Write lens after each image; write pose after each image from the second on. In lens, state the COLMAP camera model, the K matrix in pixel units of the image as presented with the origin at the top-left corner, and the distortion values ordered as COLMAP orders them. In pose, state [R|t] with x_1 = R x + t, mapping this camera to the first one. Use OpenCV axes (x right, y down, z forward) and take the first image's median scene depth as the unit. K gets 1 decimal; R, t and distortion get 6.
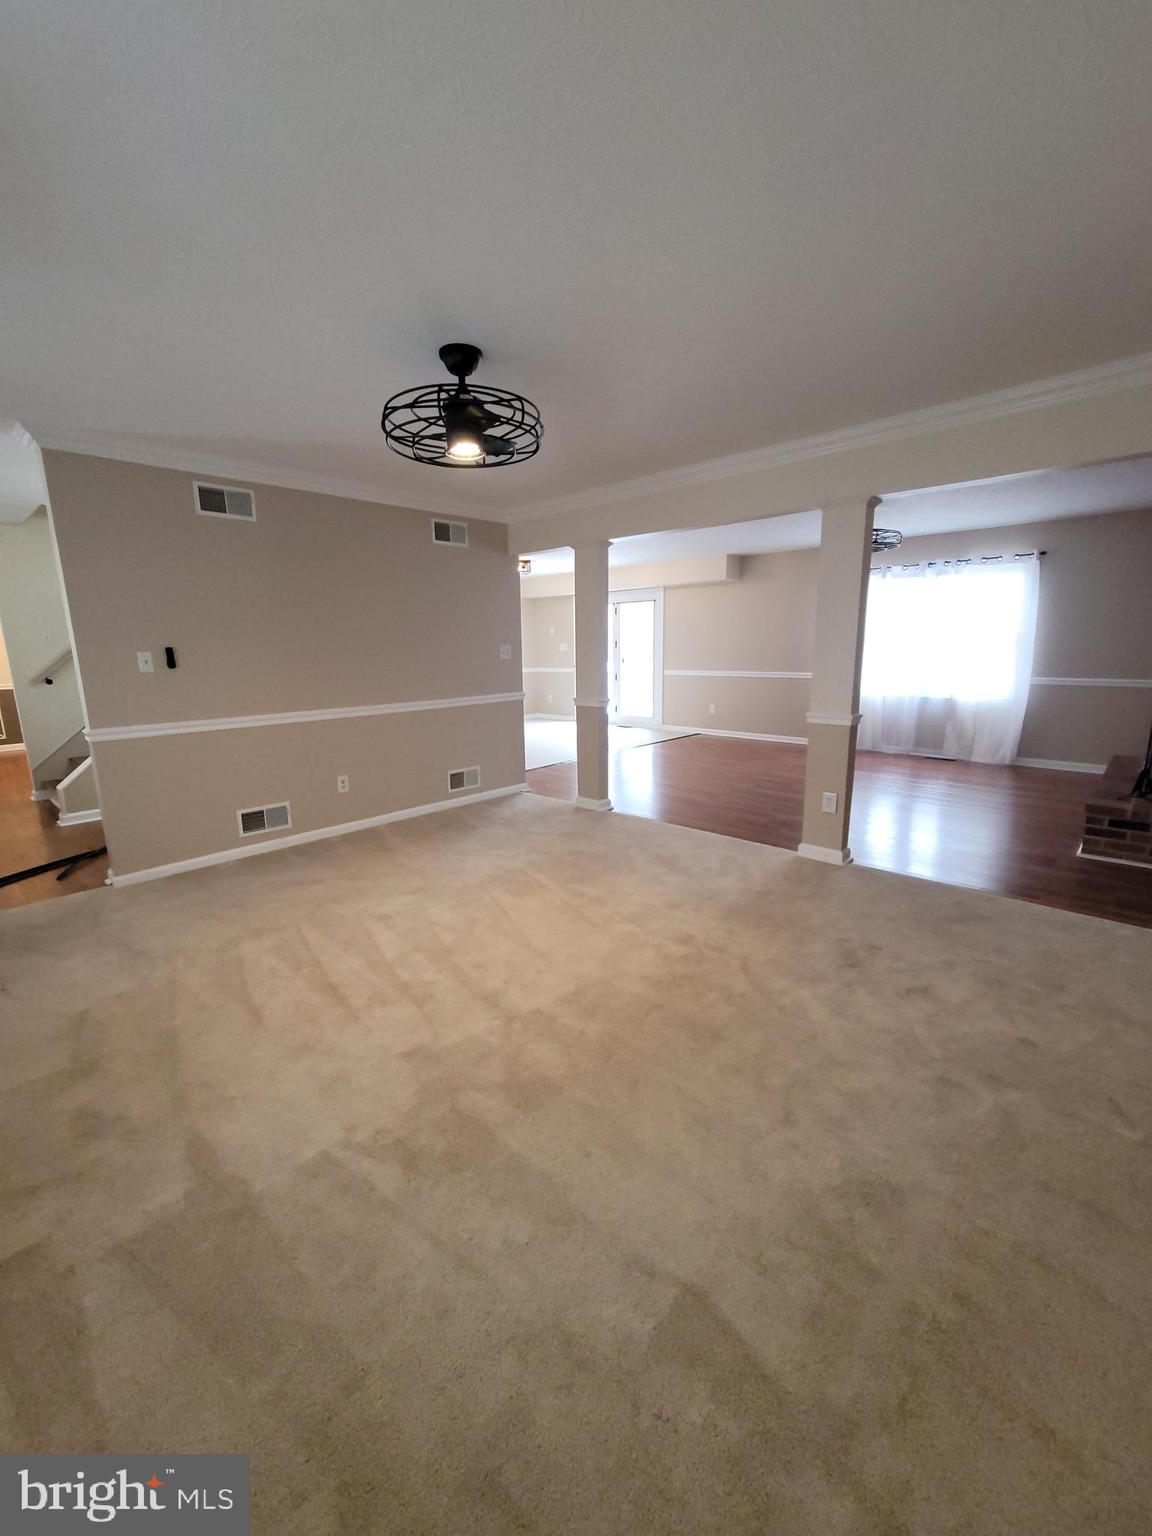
lens RADIAL K [[622.2, 0, 571.3], [0, 622.2, 773.4], [0, 0, 1]] dist [-0.000358, -0.000068]
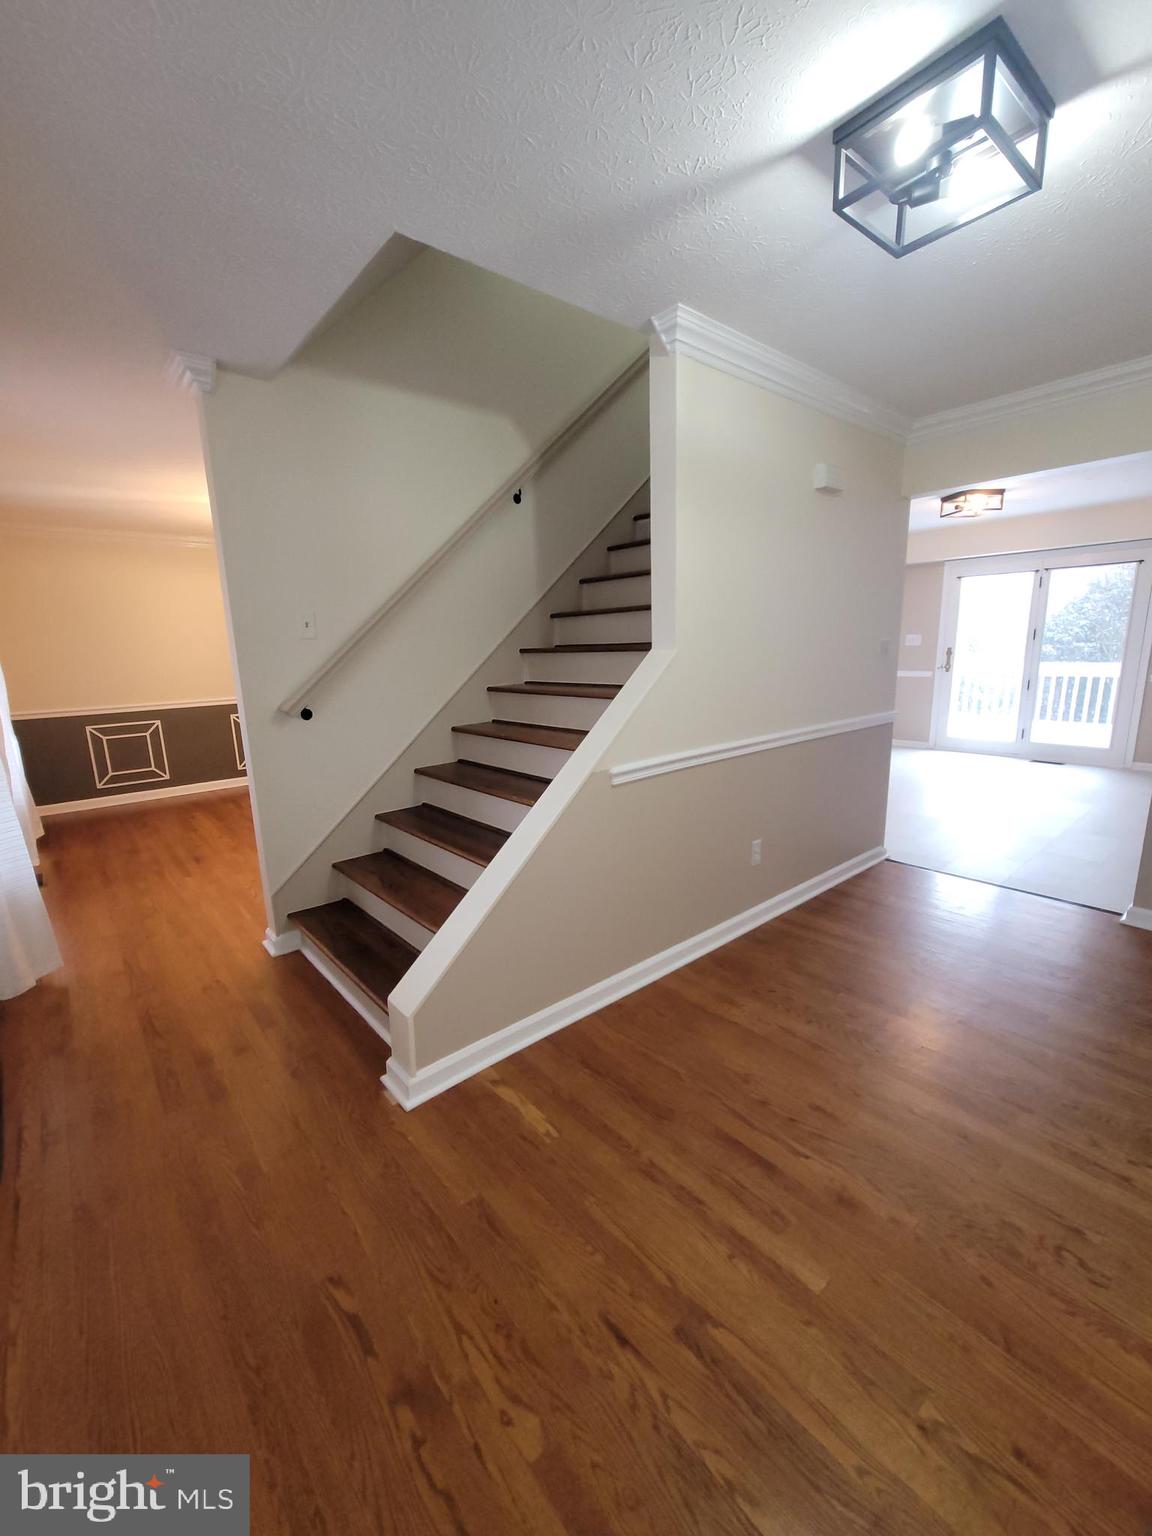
lens RADIAL K [[625.9, 0, 576.0], [0, 625.9, 768.0], [0, 0, 1]] dist [0.000521, 0.000031]
pose [[0.993740, 0.009237, -0.111335, -0.562884], [-0.009605, 0.999950, -0.002767, -0.104021], [0.111303, 0.003819, 0.993779, 0.522430]]
